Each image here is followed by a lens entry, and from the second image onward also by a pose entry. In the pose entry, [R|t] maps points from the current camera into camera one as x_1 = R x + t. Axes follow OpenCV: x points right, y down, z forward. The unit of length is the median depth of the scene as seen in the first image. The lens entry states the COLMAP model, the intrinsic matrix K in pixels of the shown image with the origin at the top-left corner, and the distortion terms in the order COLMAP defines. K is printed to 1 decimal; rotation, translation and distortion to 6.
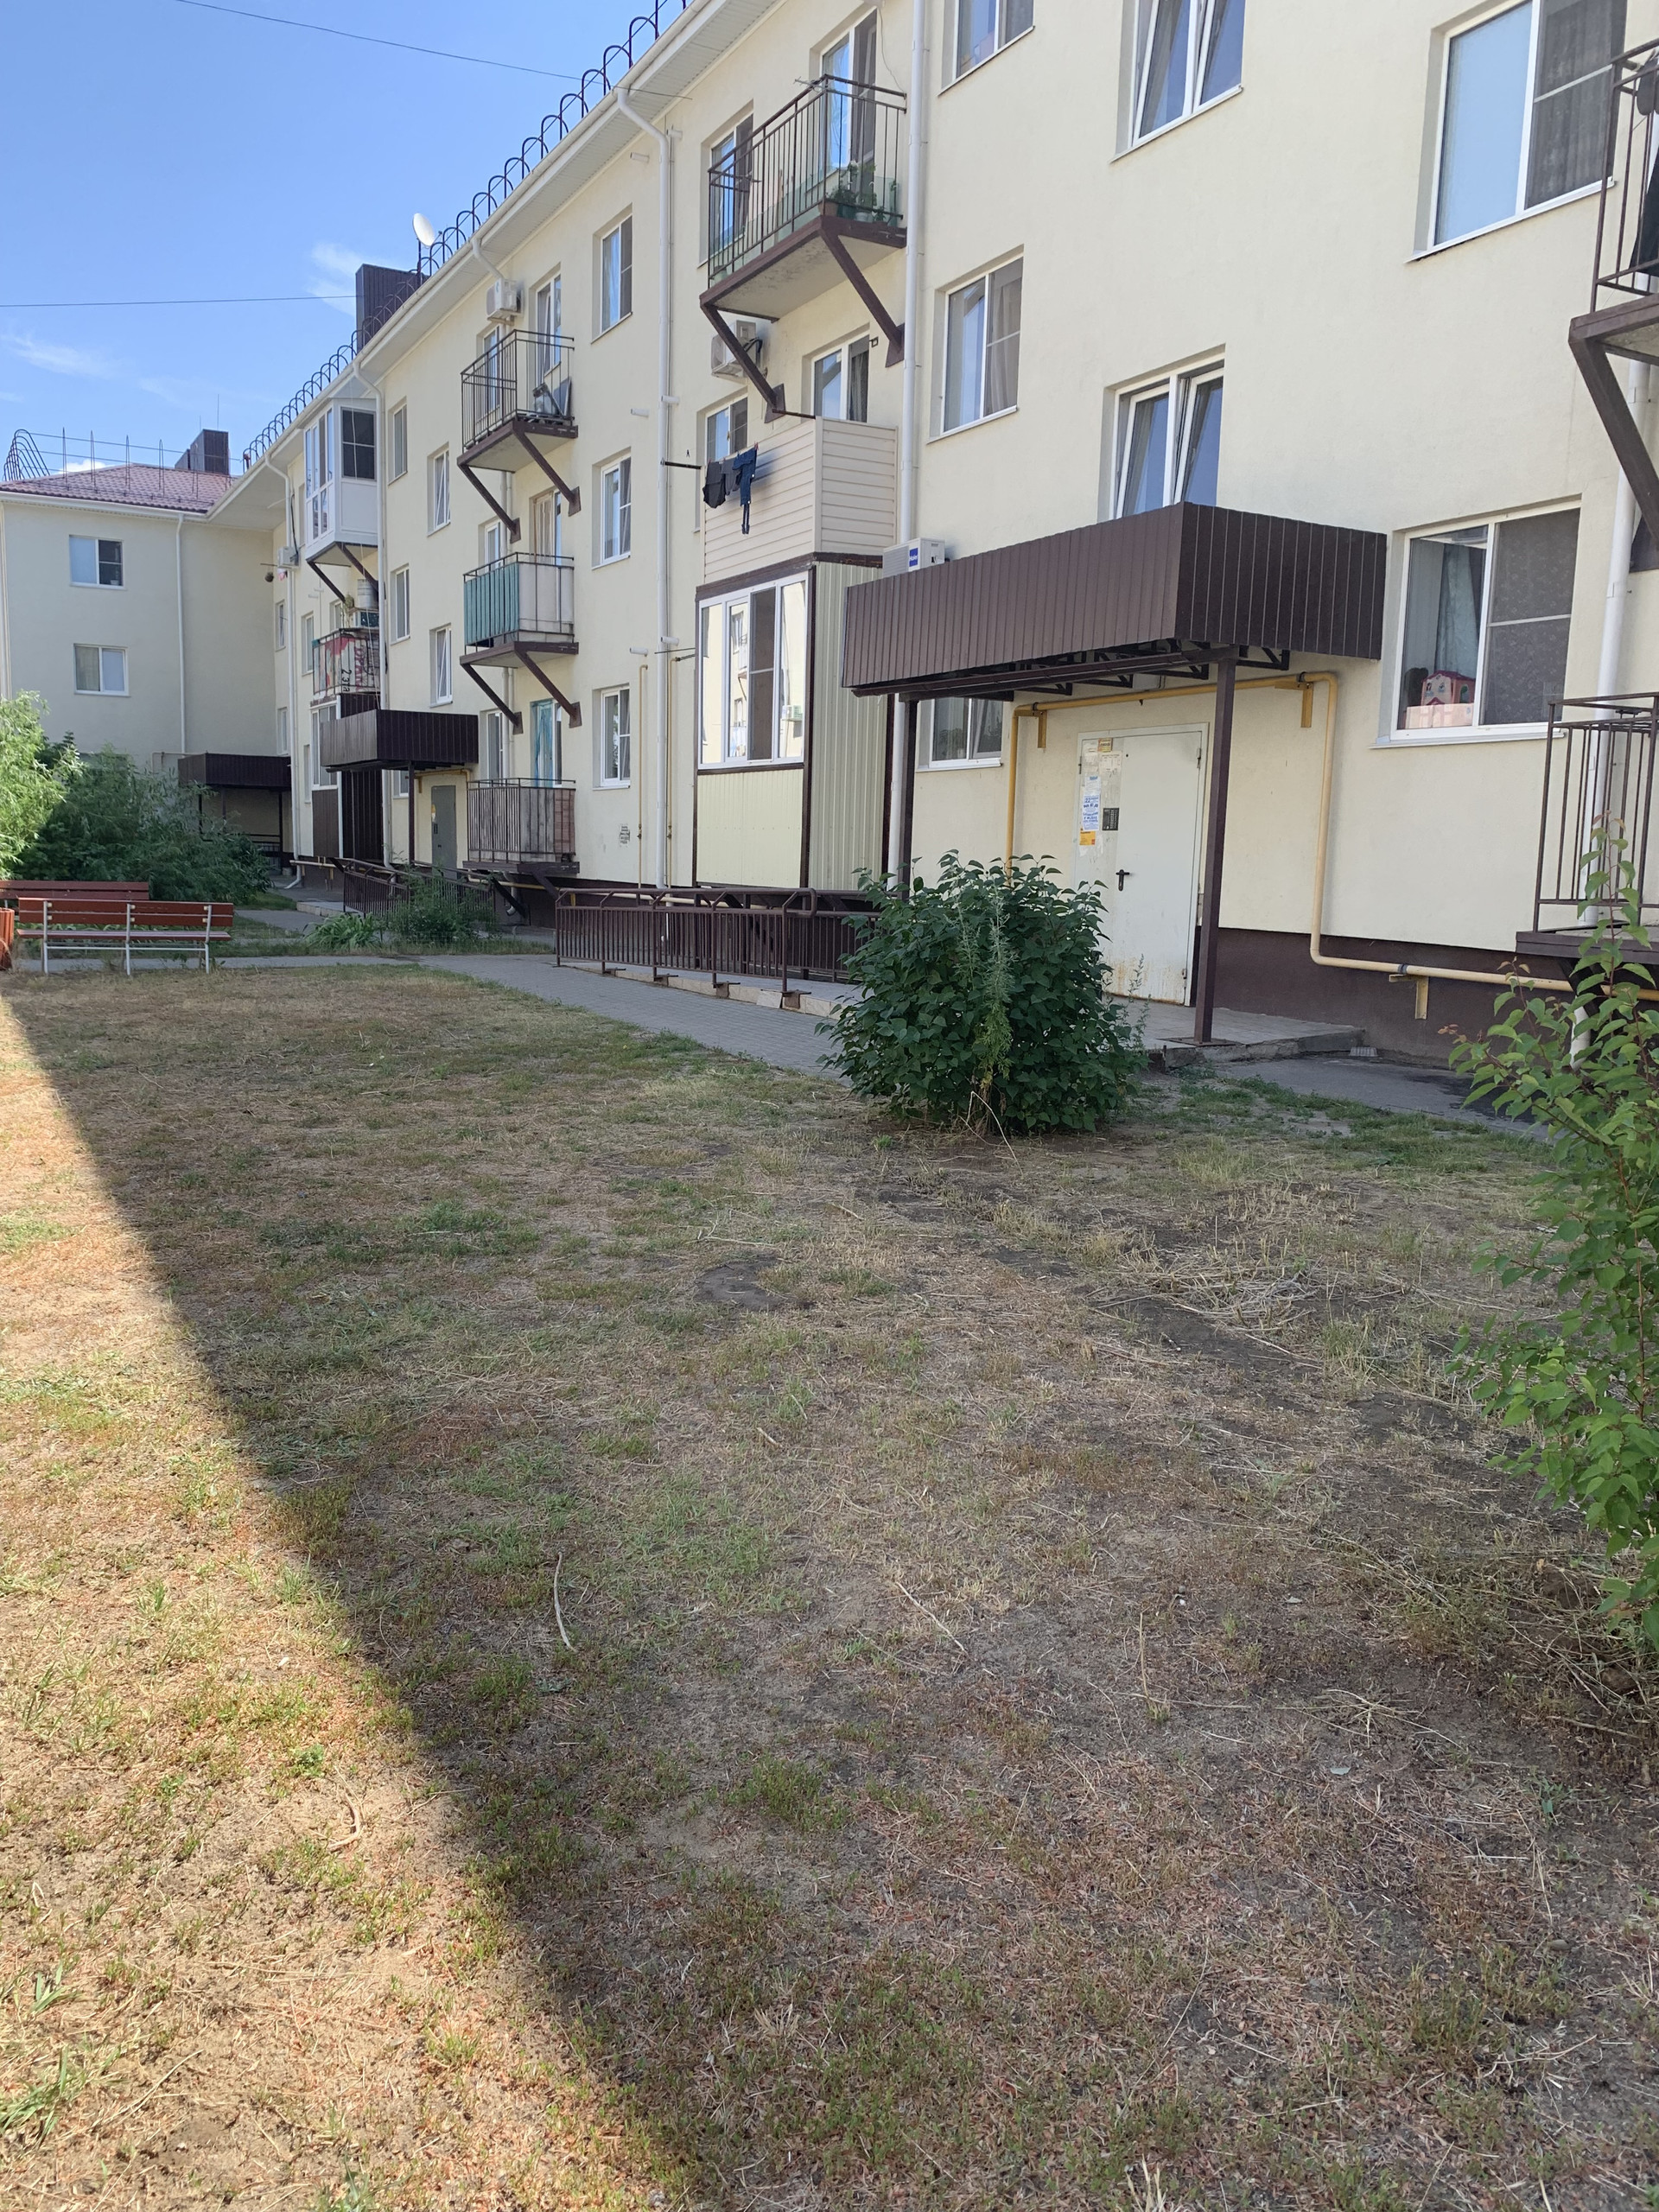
lens RADIAL K [[1695.1, 0, 825.1], [0, 1695.1, 1084.4], [0, 0, 1]] dist [0.035291, -0.030598]
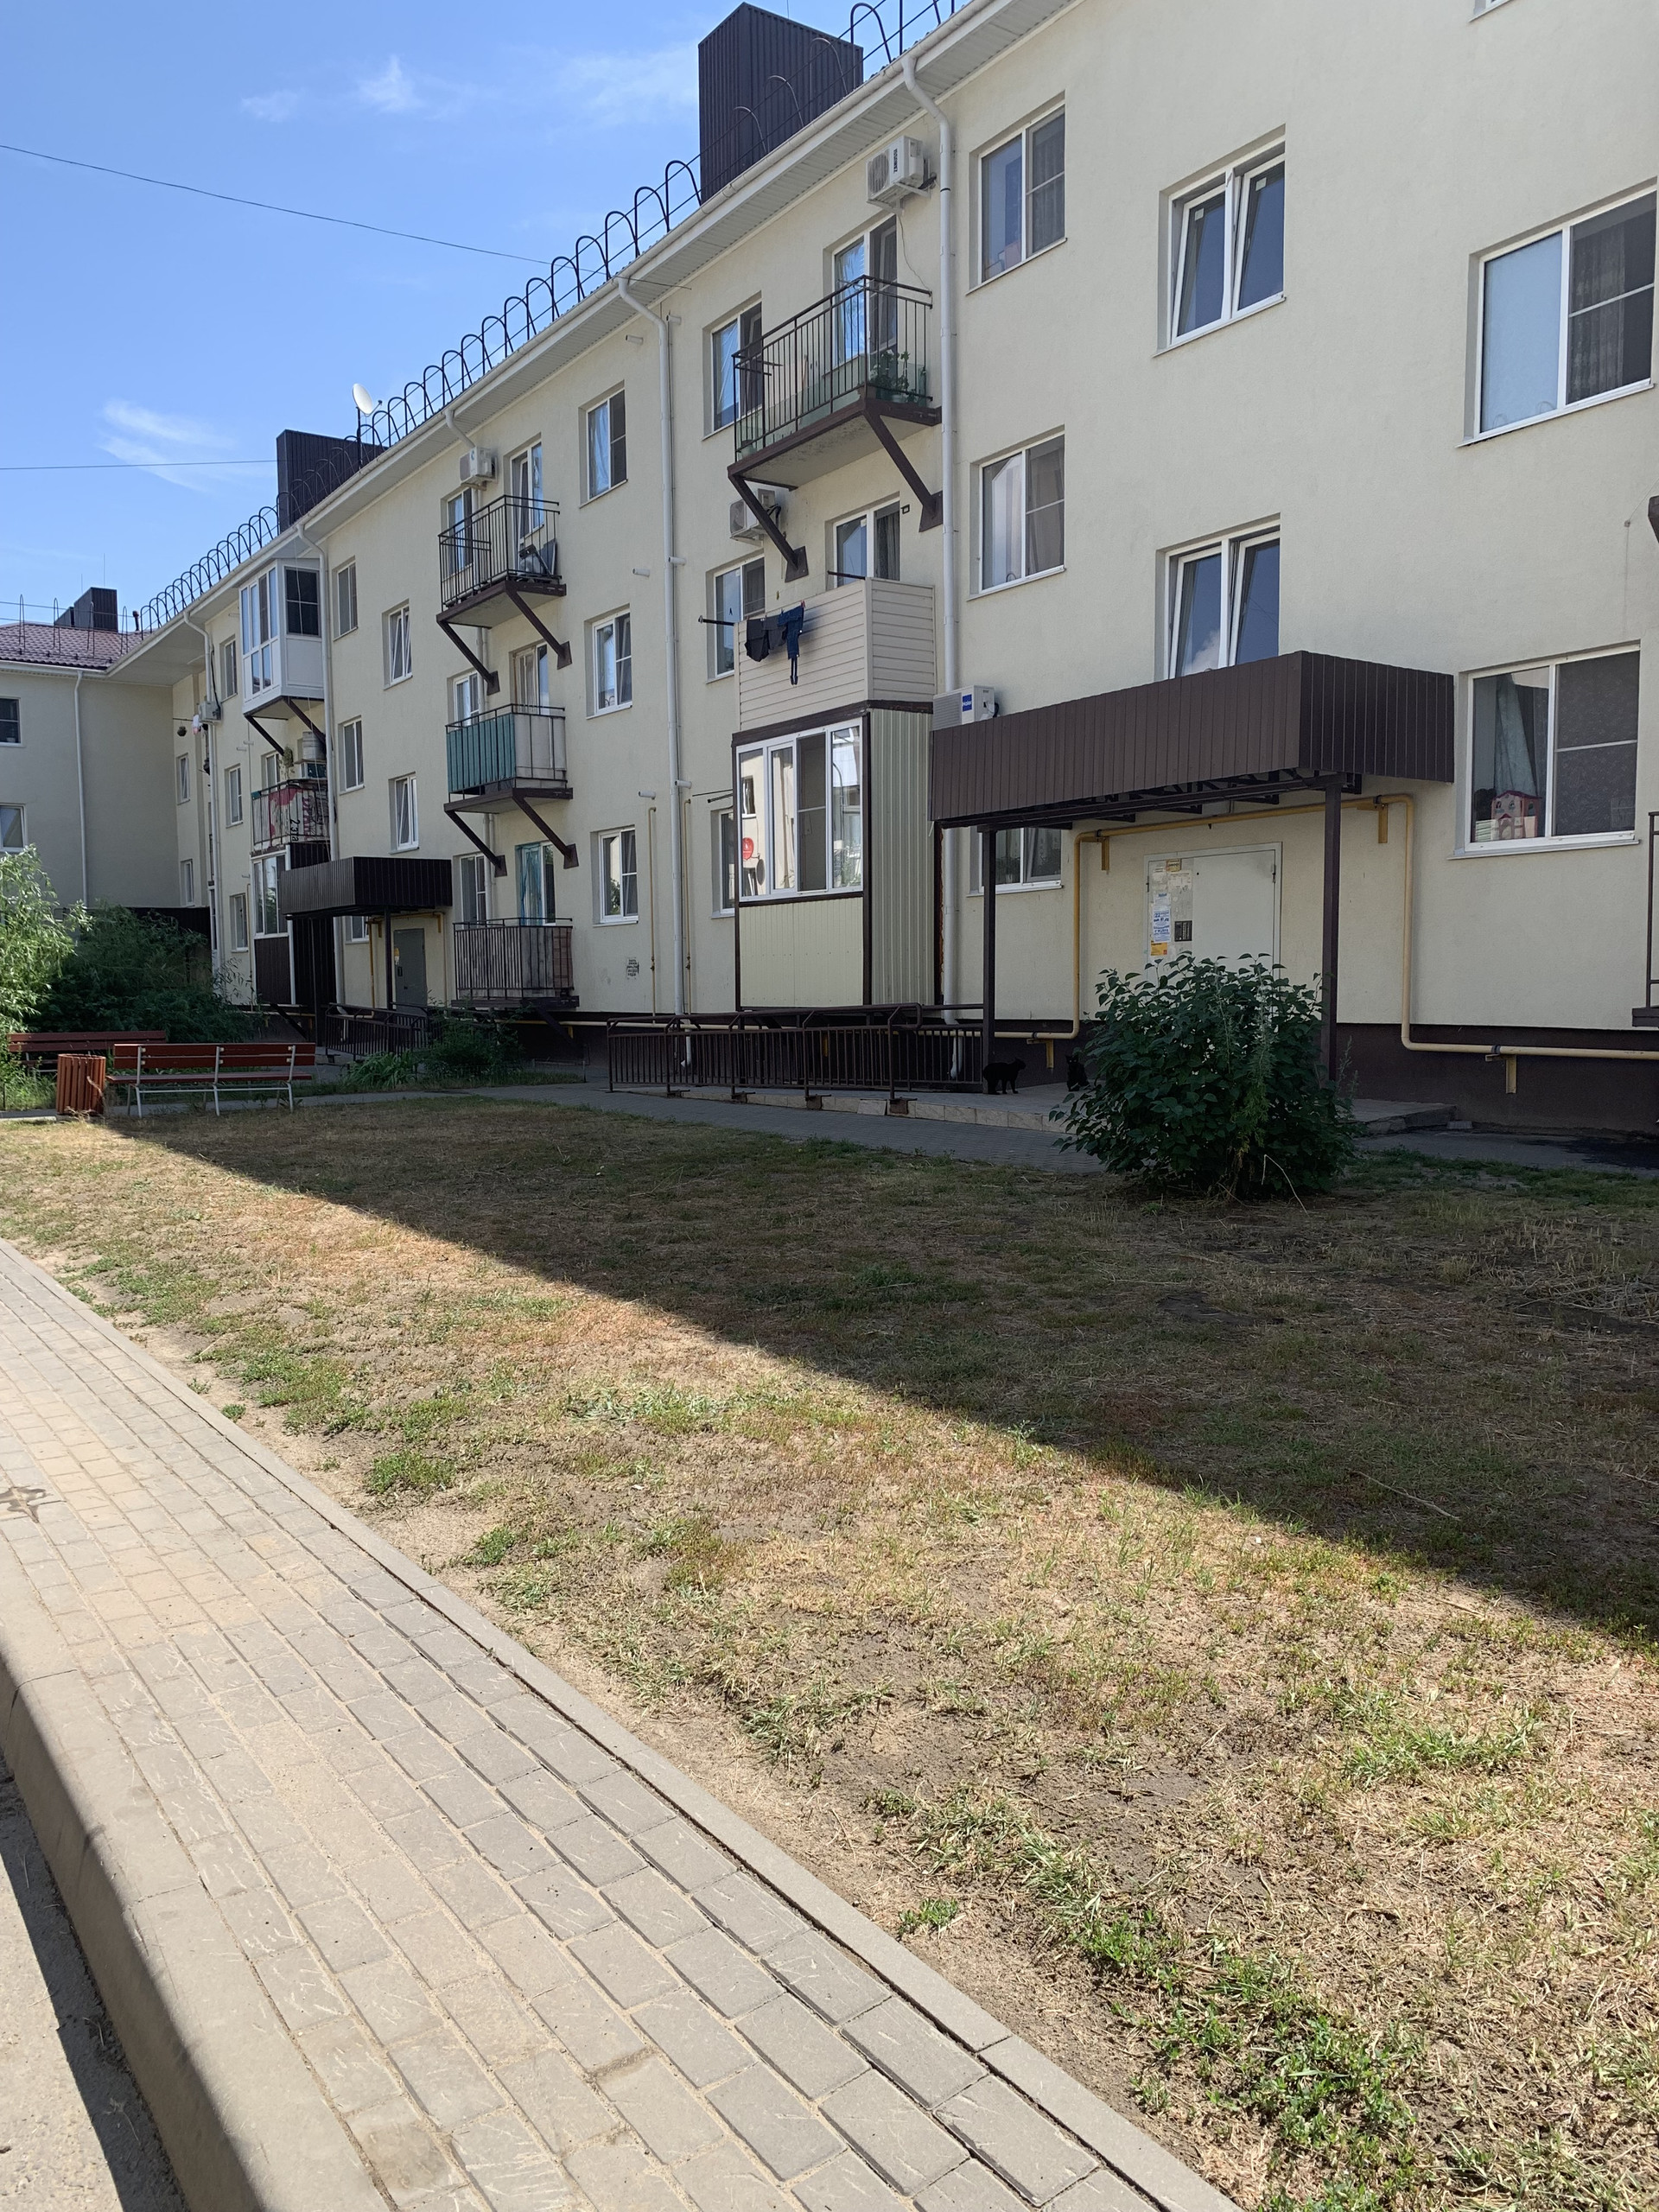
lens RADIAL K [[1695.1, 0, 836.9], [0, 1695.1, 1118.3], [0, 0, 1]] dist [0.035291, -0.030598]
pose [[0.993364, -0.042750, 0.106770, -0.155361], [0.049064, 0.997155, -0.057228, 0.015099], [-0.104019, 0.062087, 0.992635, -0.057727]]
